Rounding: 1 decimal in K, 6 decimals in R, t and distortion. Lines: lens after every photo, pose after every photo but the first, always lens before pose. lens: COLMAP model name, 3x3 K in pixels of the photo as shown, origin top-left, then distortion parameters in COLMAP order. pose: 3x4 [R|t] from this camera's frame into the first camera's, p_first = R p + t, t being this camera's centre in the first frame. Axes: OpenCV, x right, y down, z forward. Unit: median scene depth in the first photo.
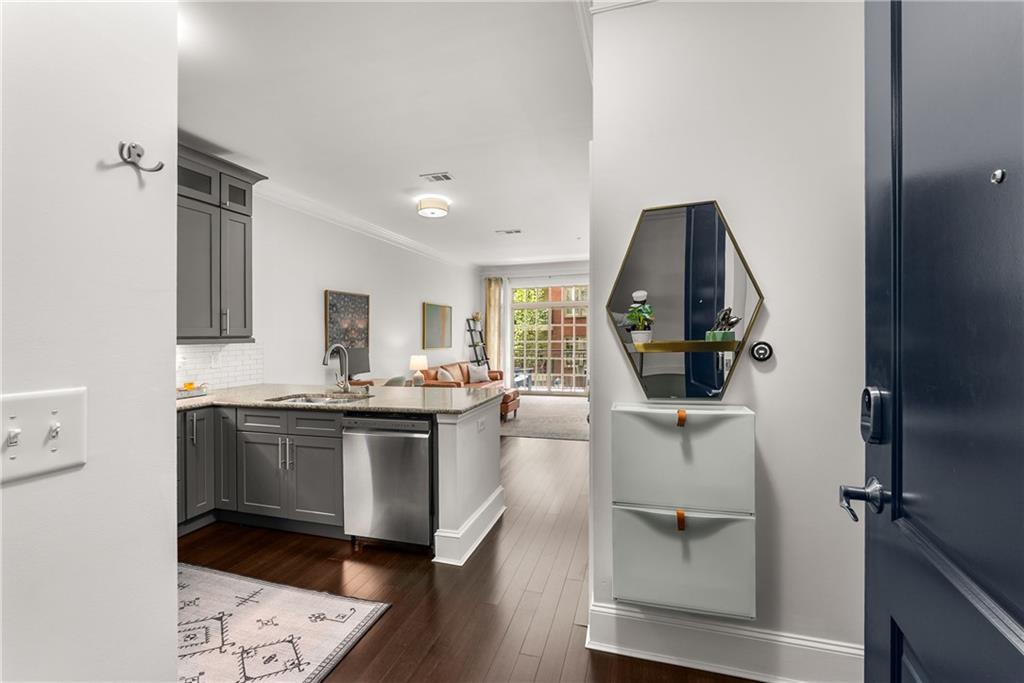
lens RADIAL K [[443.7, 0, 521.1], [0, 443.7, 344.6], [0, 0, 1]] dist [-0.001956, -0.000245]
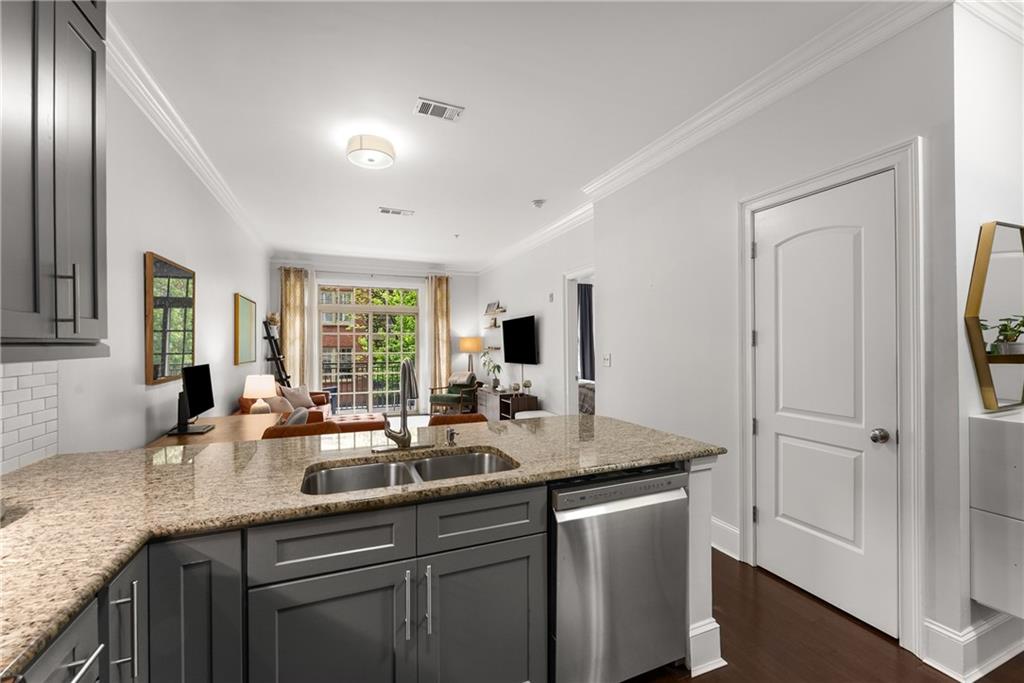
lens RADIAL K [[432.4, 0, 507.1], [0, 432.4, 355.3], [0, 0, 1]] dist [-0.000999, -0.000106]
pose [[0.761632, -0.004713, 0.647993, -0.586592], [0.005434, 0.999985, 0.000886, -0.004186], [-0.647987, 0.002847, 0.761646, 0.473627]]
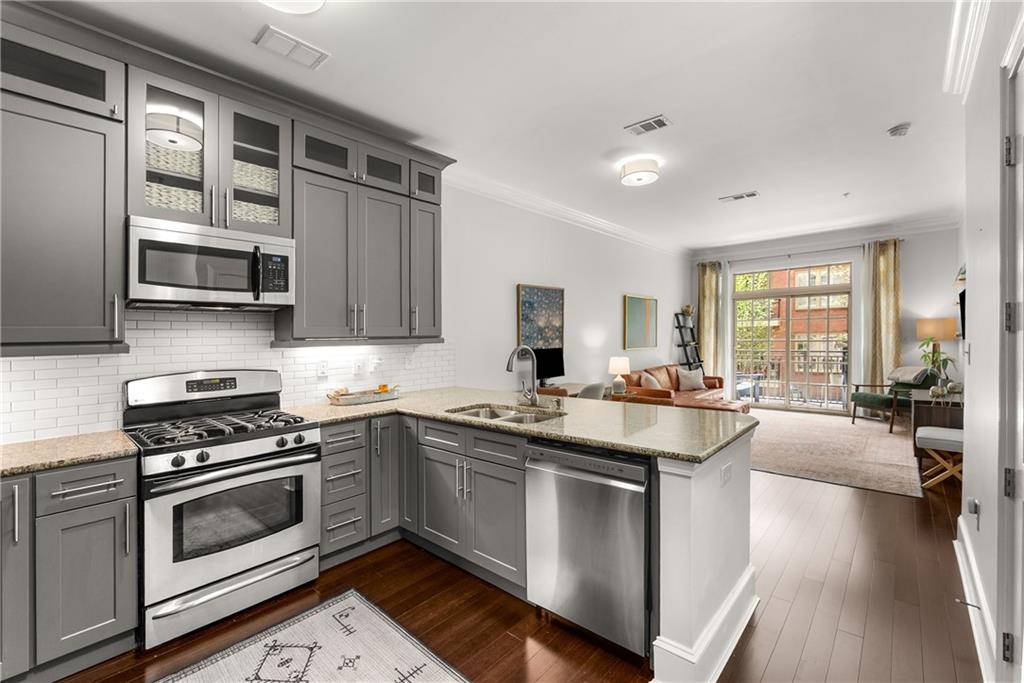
lens RADIAL K [[443.7, 0, 521.1], [0, 443.7, 344.6], [0, 0, 1]] dist [-0.001956, -0.000245]
pose [[0.907501, 0.004451, -0.420026, -0.070868], [-0.002187, 0.999980, 0.005871, -0.006619], [0.420044, -0.004409, 0.907493, 0.236937]]
